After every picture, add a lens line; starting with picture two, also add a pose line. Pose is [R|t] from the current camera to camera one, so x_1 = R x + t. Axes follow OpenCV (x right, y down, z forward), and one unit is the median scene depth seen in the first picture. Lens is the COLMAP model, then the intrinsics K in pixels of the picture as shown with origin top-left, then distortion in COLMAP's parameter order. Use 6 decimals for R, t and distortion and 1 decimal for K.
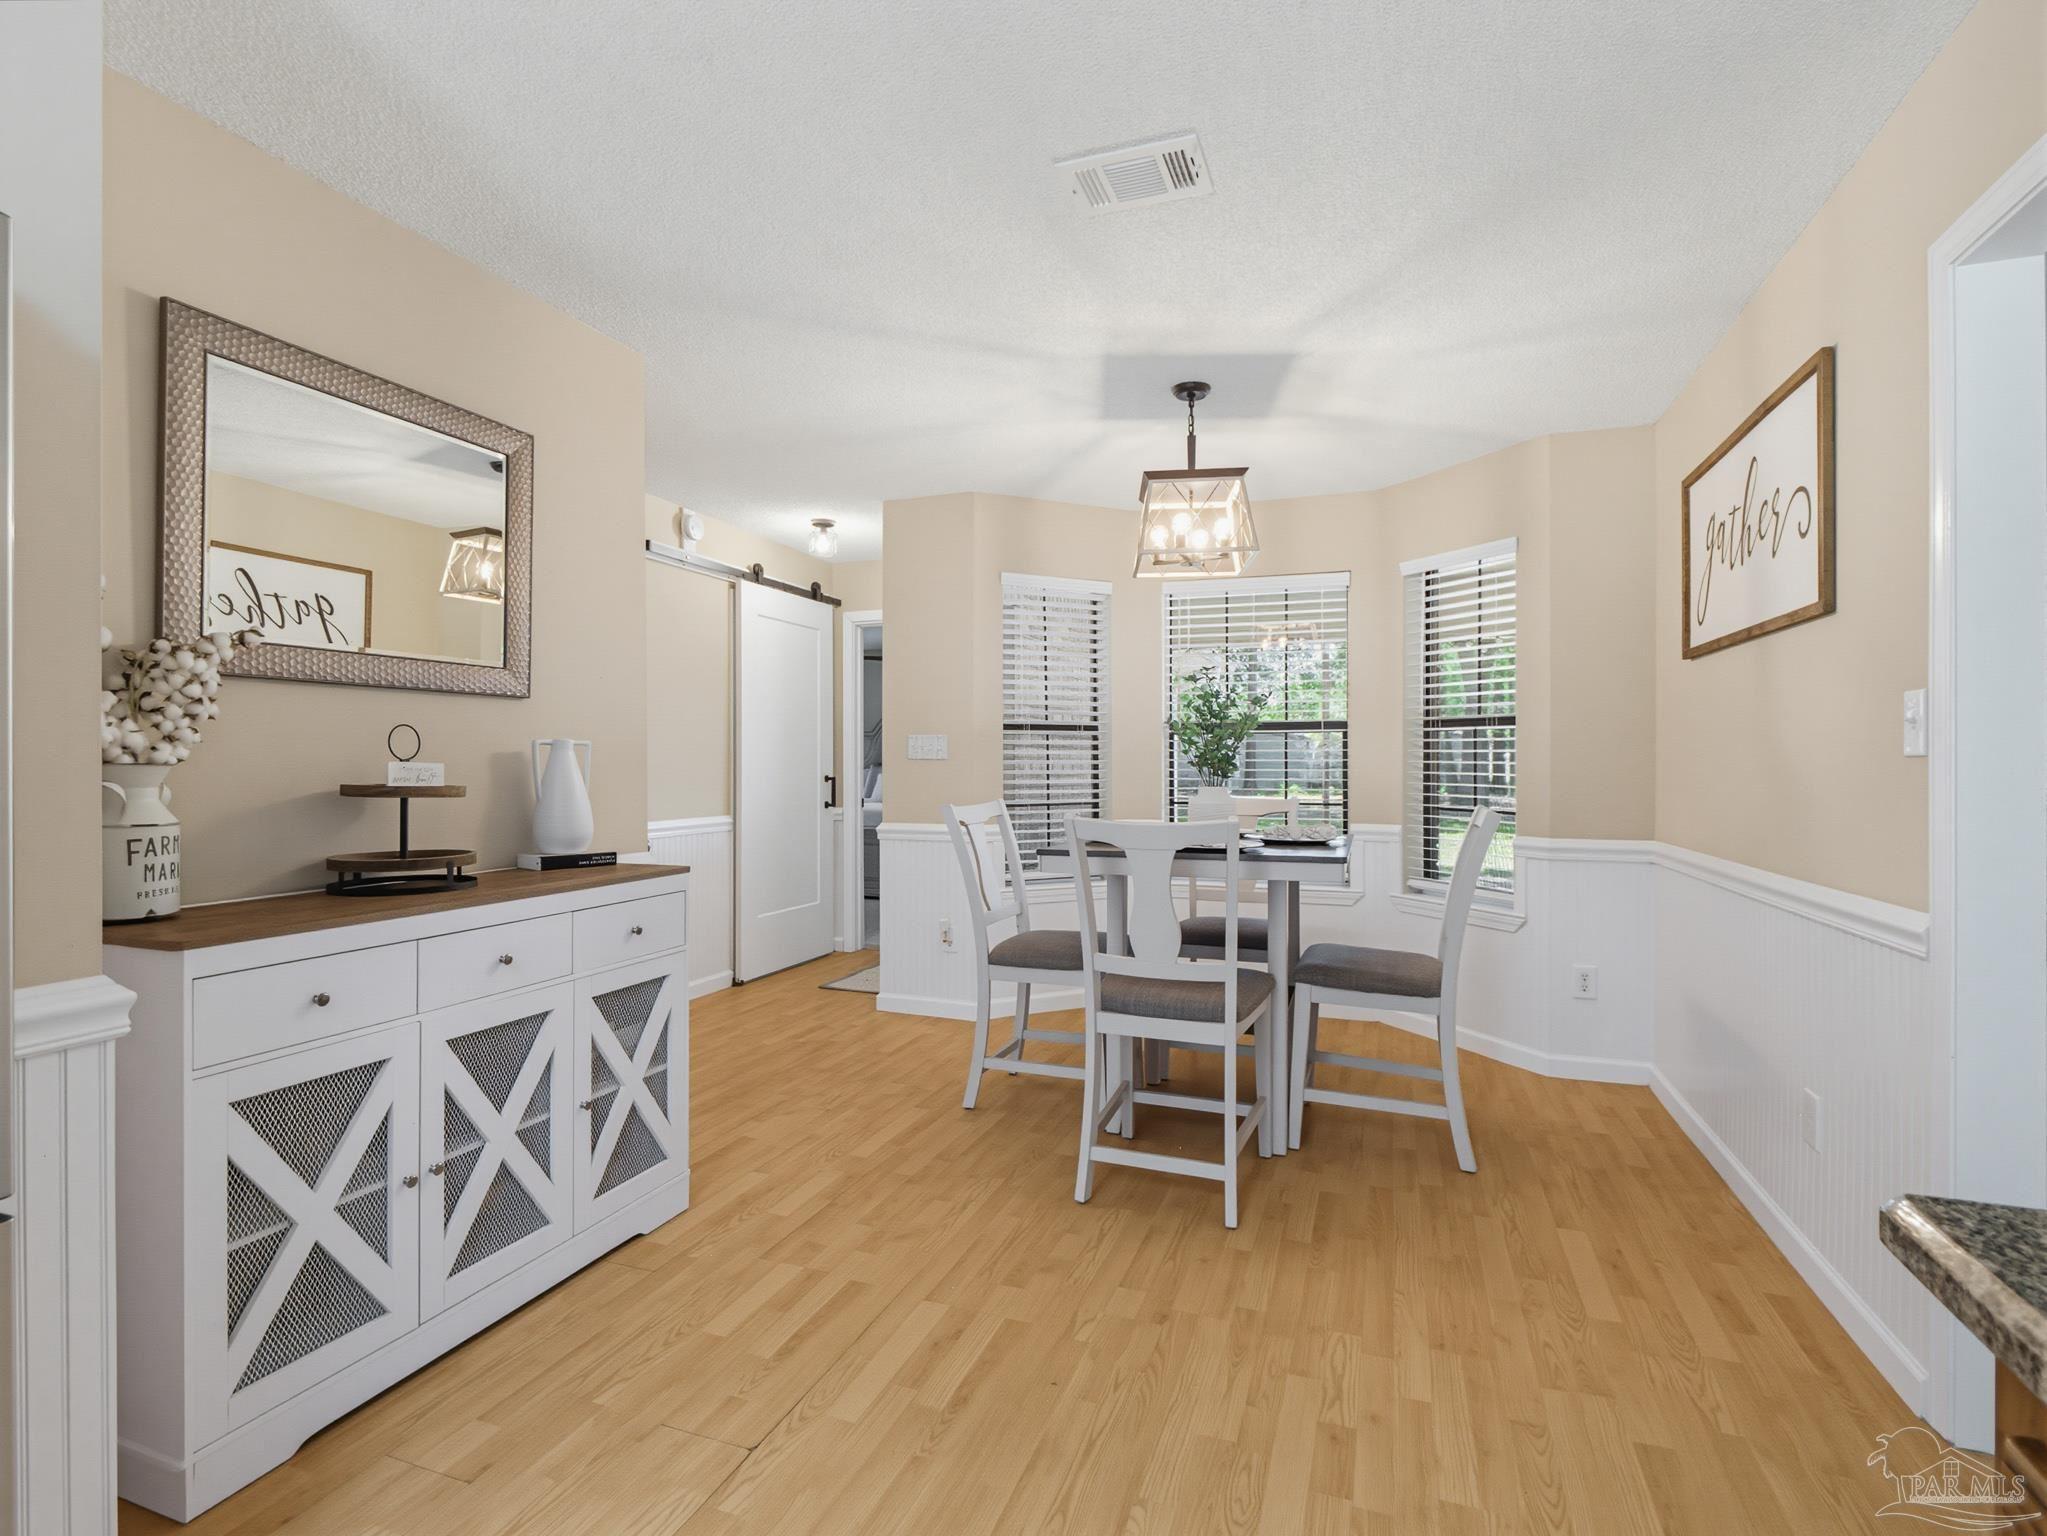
lens RADIAL K [[1012.7, 0, 1023.5], [0, 1012.7, 768.0], [0, 0, 1]] dist [0.003255, 0.000110]
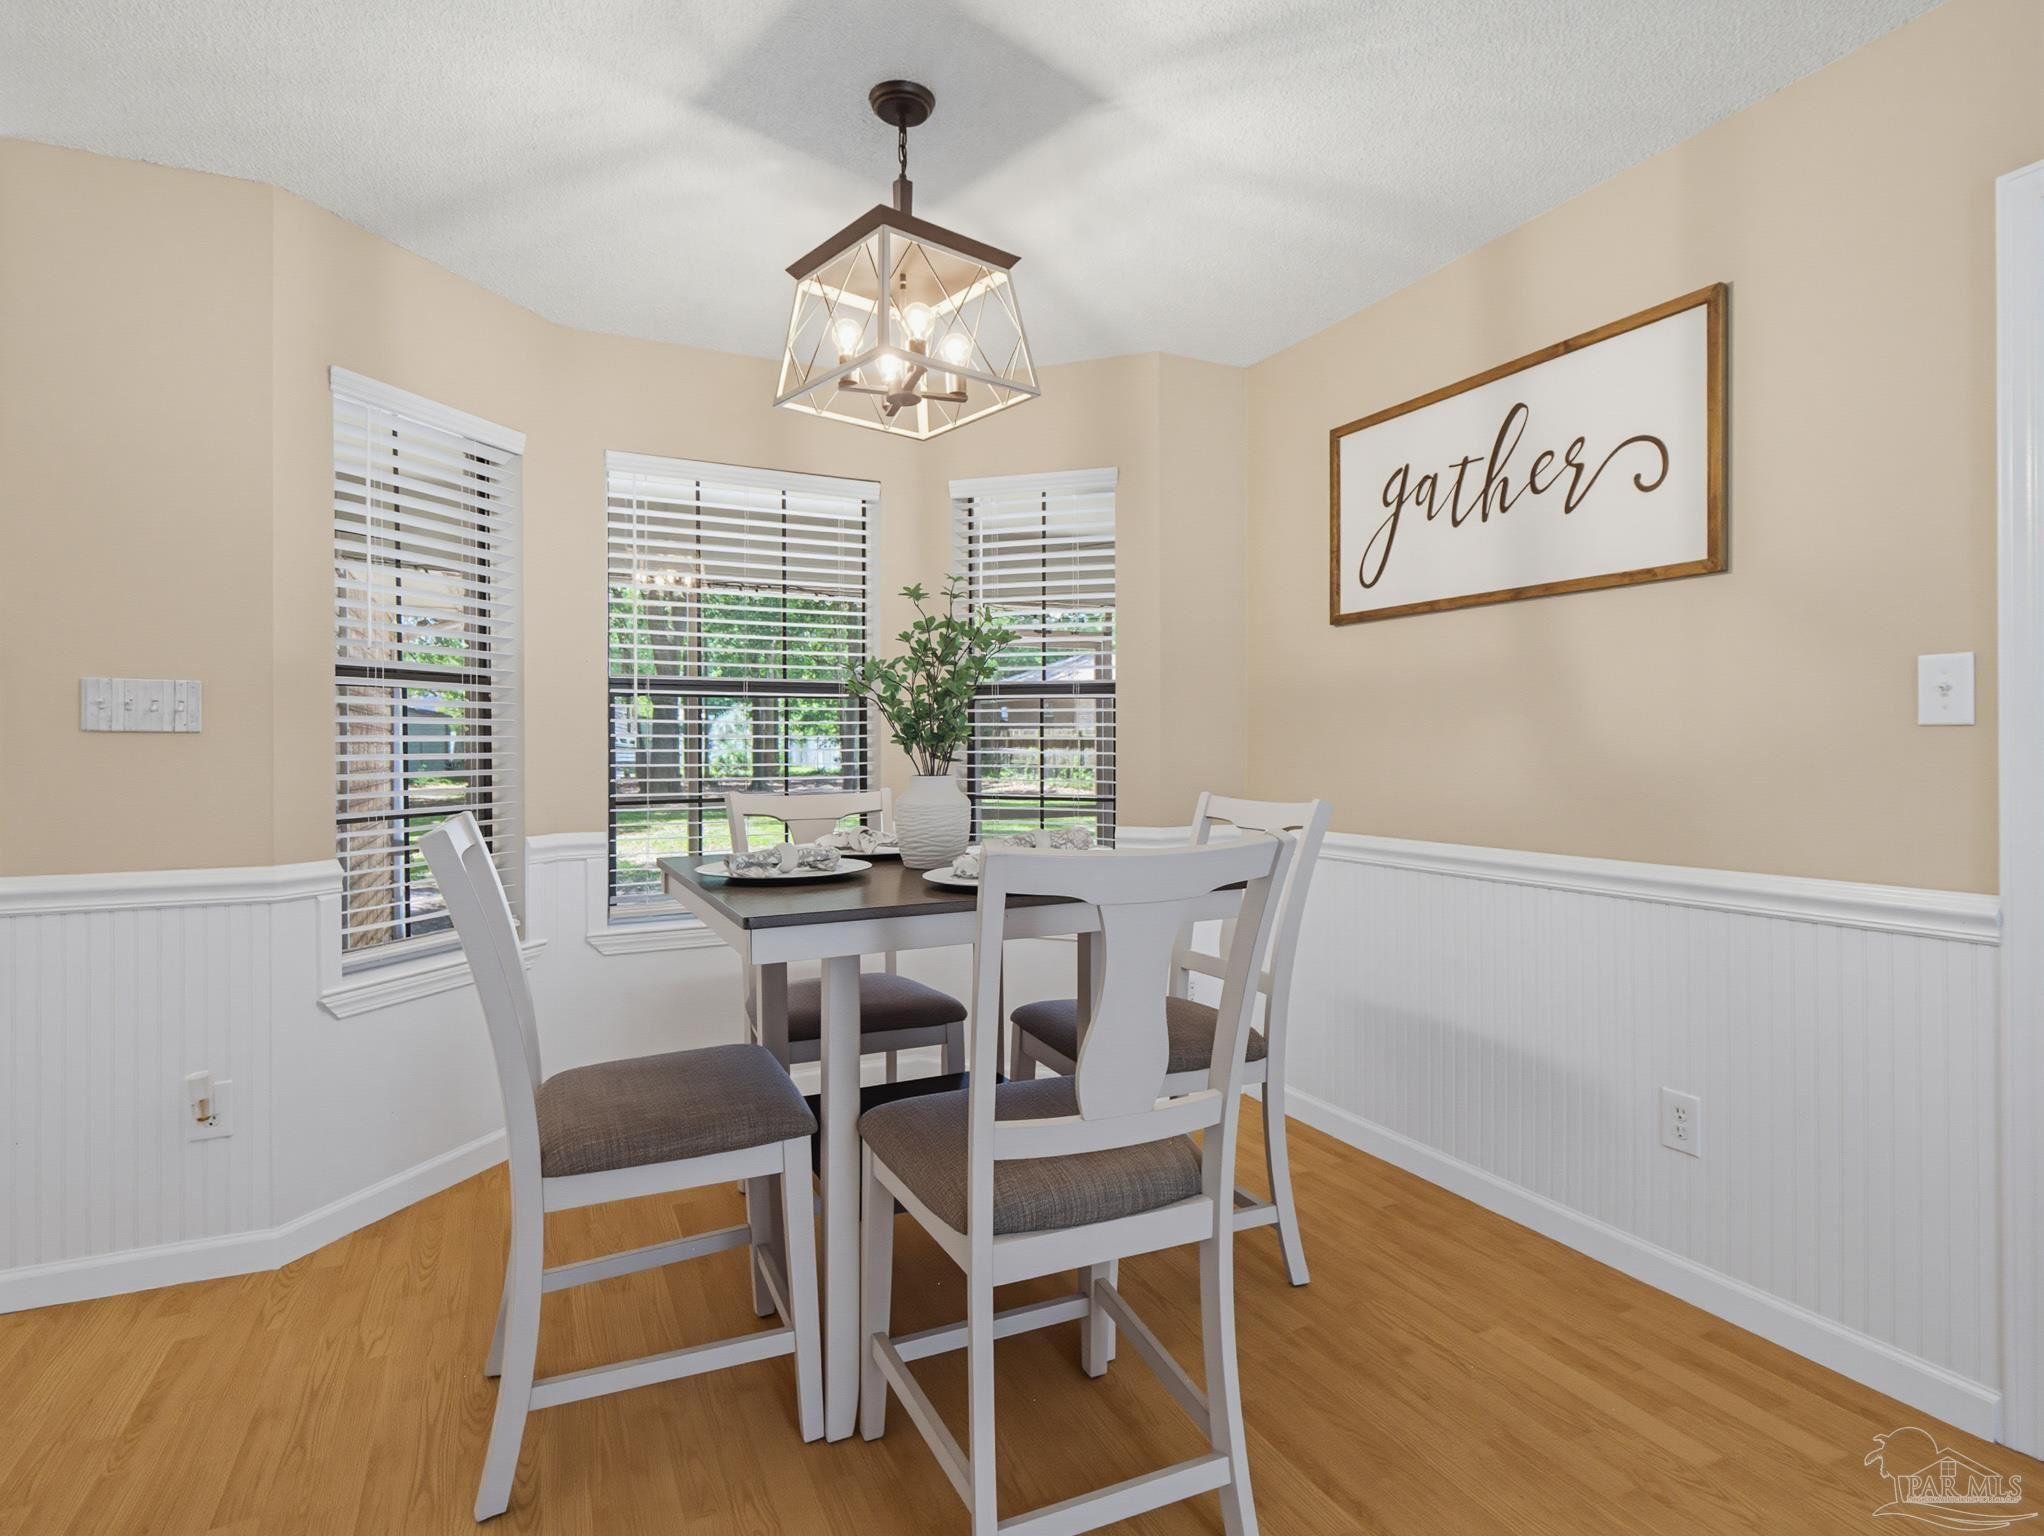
lens RADIAL K [[1067.9, 0, 1027.2], [0, 1067.9, 746.3], [0, 0, 1]] dist [0.001459, -0.000422]
pose [[0.696646, -0.004933, 0.717398, -0.237485], [0.006732, 0.999977, 0.000338, 0.000625], [-0.717384, 0.004594, 0.696663, 0.537121]]
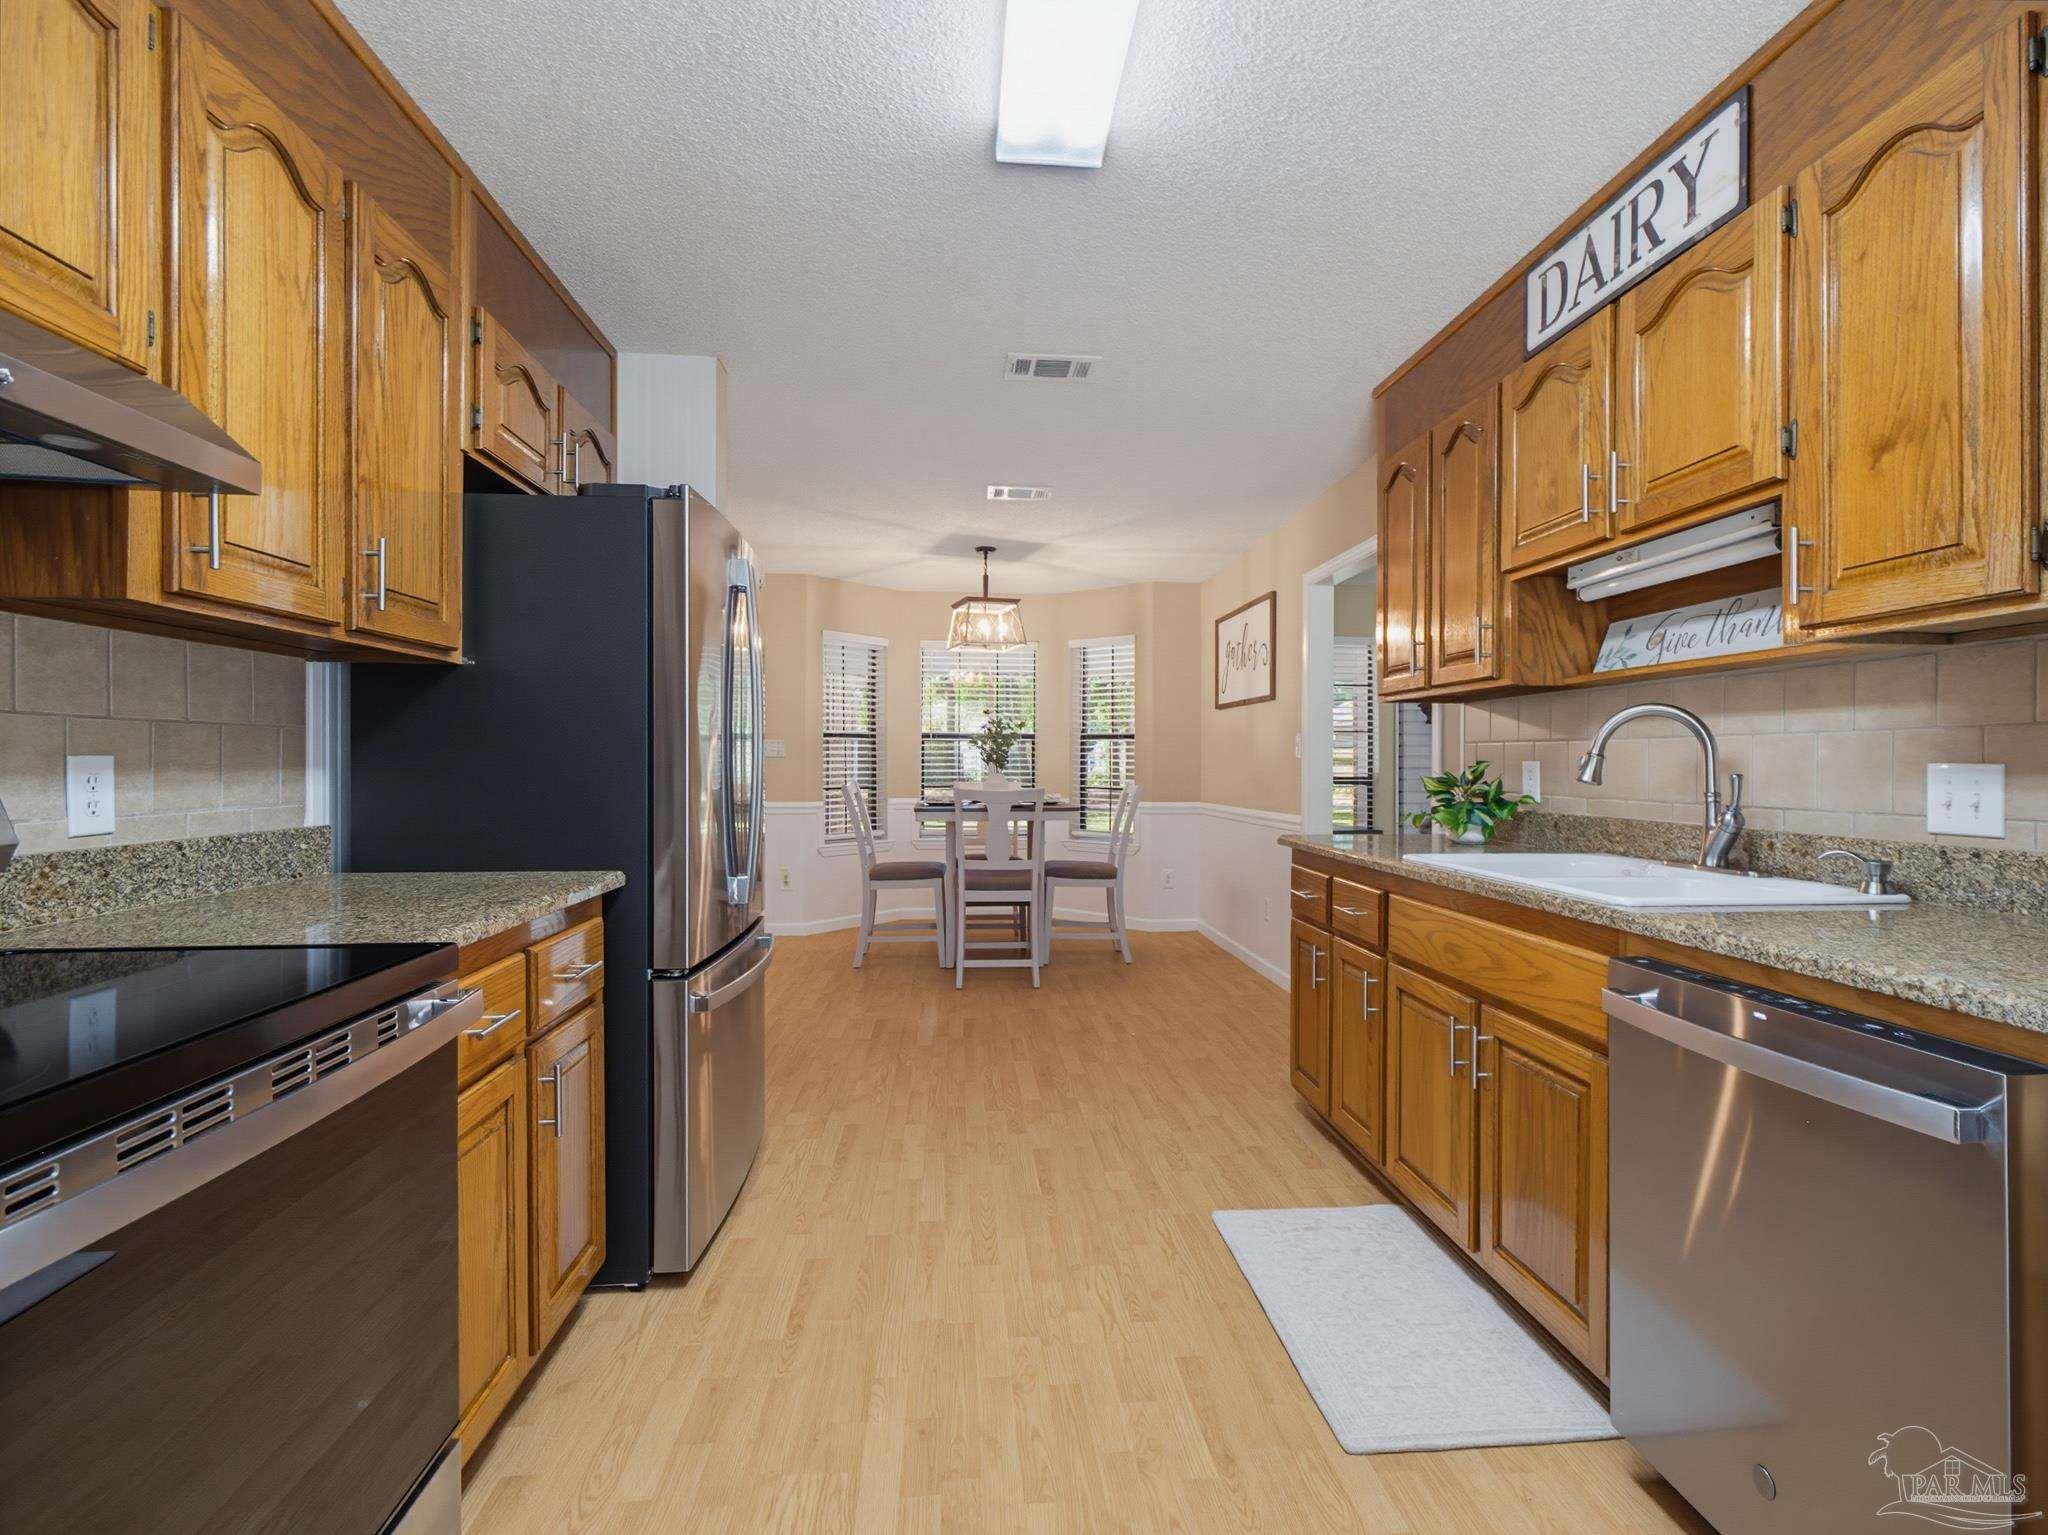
lens RADIAL K [[994.1, 0, 1033.8], [0, 994.1, 760.6], [0, 0, 1]] dist [-0.000250, -0.000247]
pose [[0.909606, 0.003380, 0.415459, -0.494451], [-0.001111, 0.999983, -0.005703, 0.006577], [-0.415472, 0.004726, 0.909594, -0.639312]]
